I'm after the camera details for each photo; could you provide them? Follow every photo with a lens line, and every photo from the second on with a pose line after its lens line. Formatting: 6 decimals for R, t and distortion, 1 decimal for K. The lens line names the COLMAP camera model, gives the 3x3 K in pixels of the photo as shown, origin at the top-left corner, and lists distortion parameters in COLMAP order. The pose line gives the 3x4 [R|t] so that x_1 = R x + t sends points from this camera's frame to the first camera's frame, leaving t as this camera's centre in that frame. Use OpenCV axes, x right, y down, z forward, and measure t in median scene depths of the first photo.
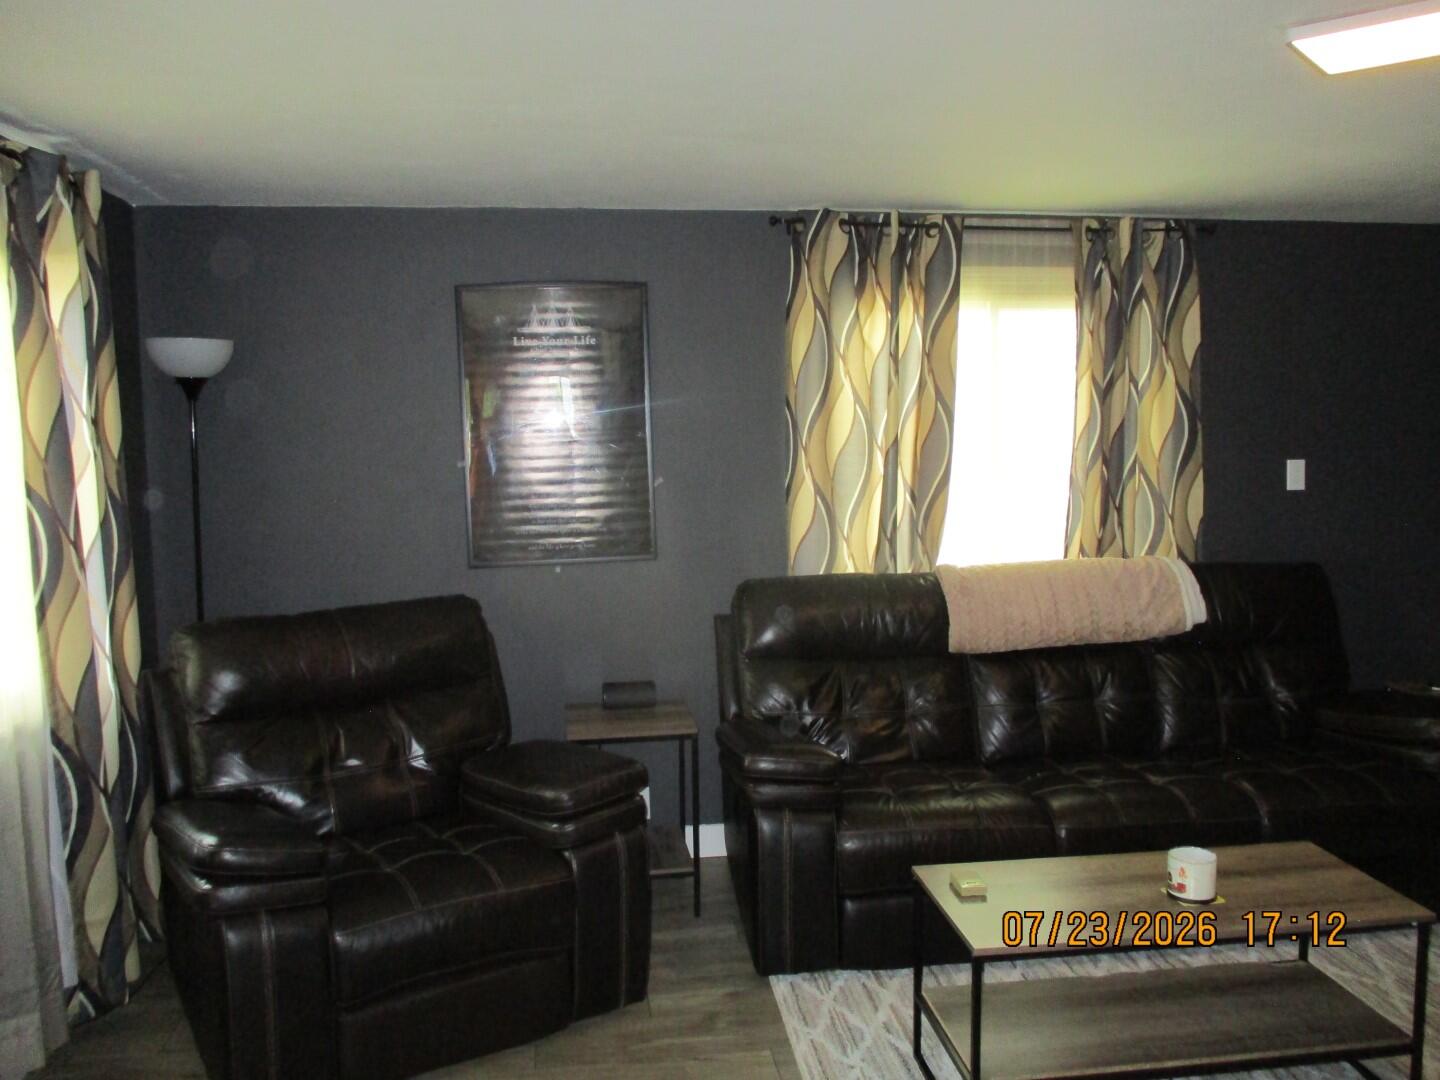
lens RADIAL K [[1185.7, 0, 738.7], [0, 1185.7, 534.1], [0, 0, 1]] dist [-0.048838, 0.021526]
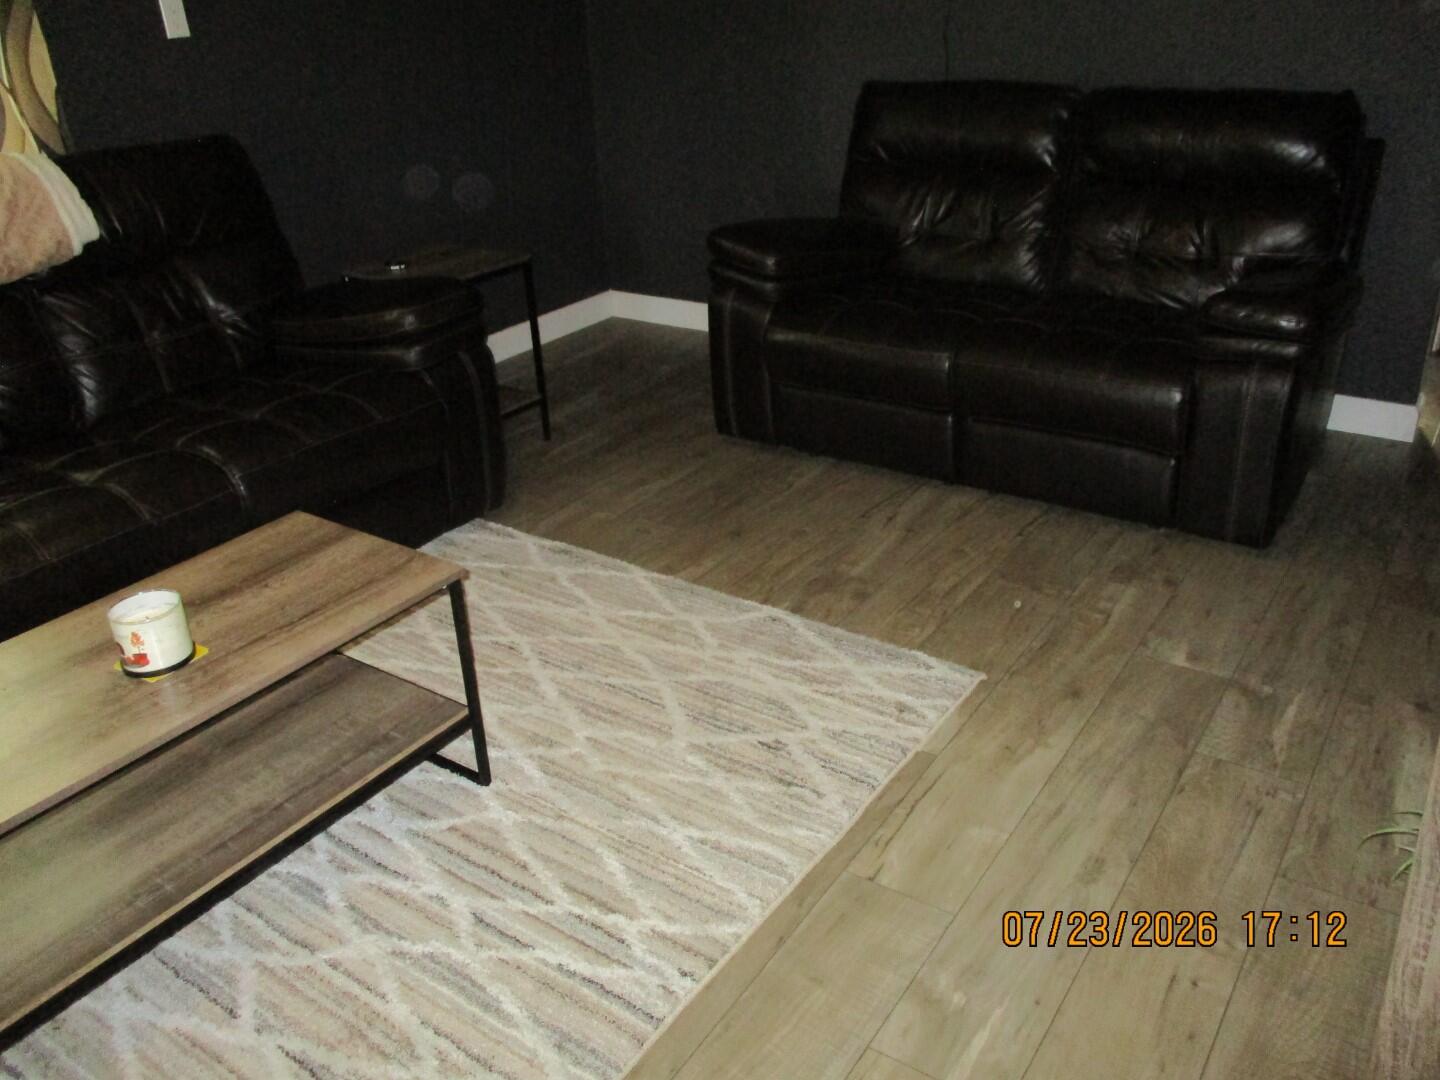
lens RADIAL K [[1185.7, 0, 738.7], [0, 1185.7, 534.1], [0, 0, 1]] dist [-0.048838, 0.021526]
pose [[0.665001, -0.342825, 0.663509, 0.119386], [0.097873, 0.920761, 0.377651, 0.009440], [-0.740401, -0.186199, 0.645861, 0.211057]]
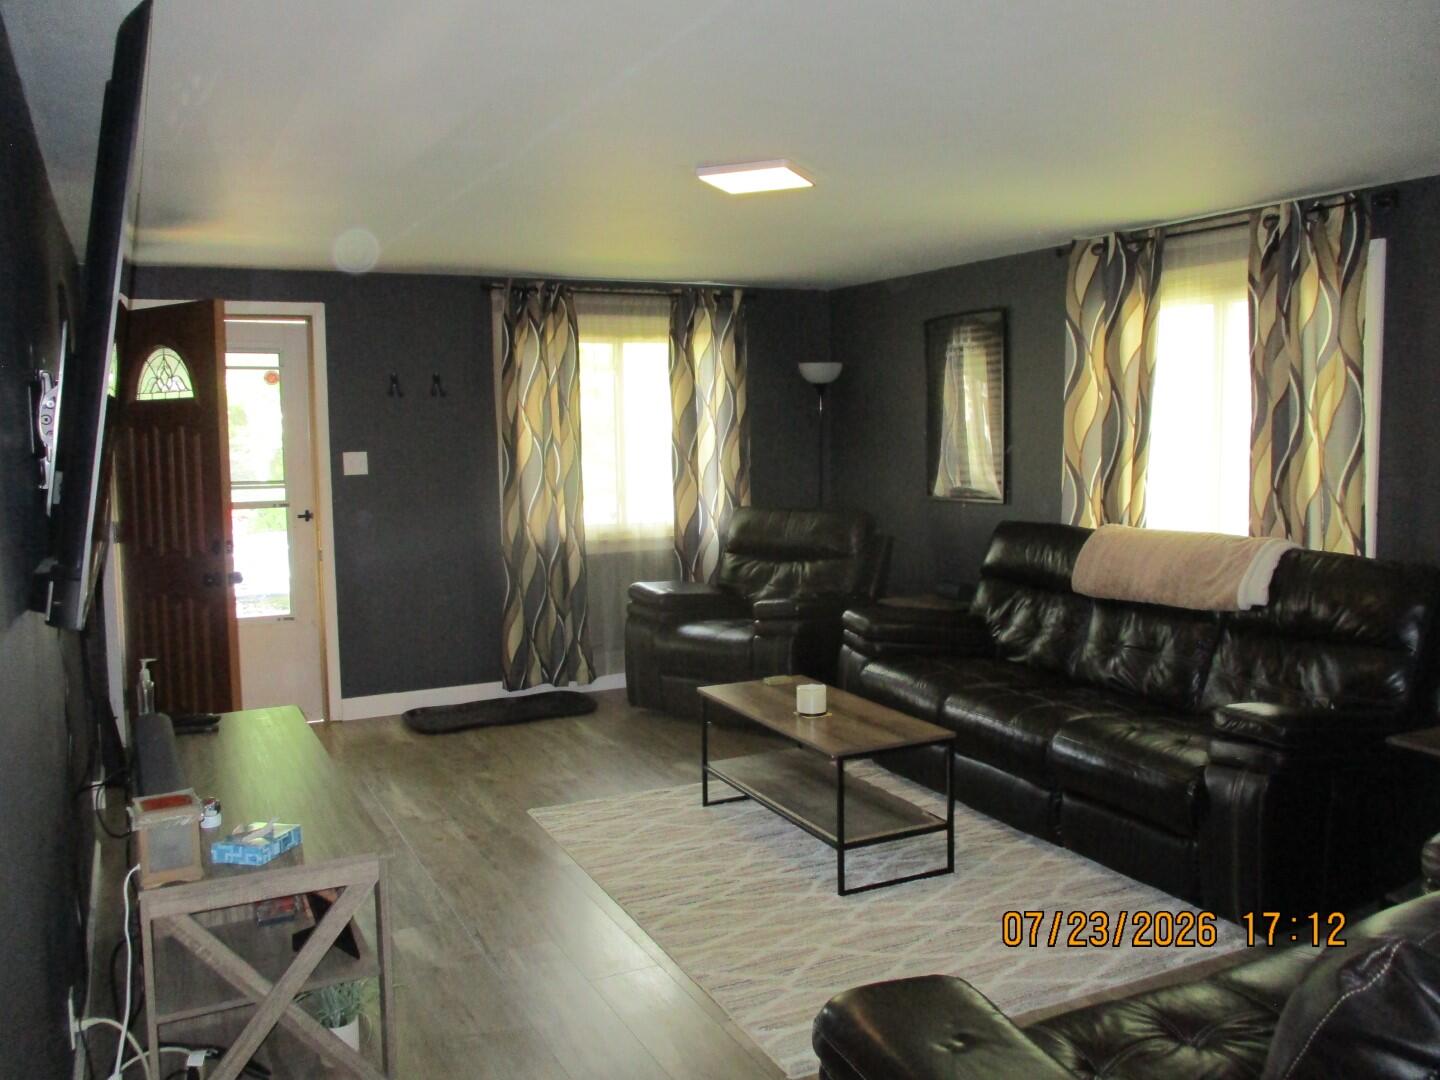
lens RADIAL K [[1185.7, 0, 738.7], [0, 1185.7, 534.1], [0, 0, 1]] dist [-0.048838, 0.021526]
pose [[0.339527, 0.094893, -0.935797, 1.166988], [-0.097532, 0.993087, 0.065315, -0.005598], [0.935526, 0.069094, 0.346435, 0.235786]]
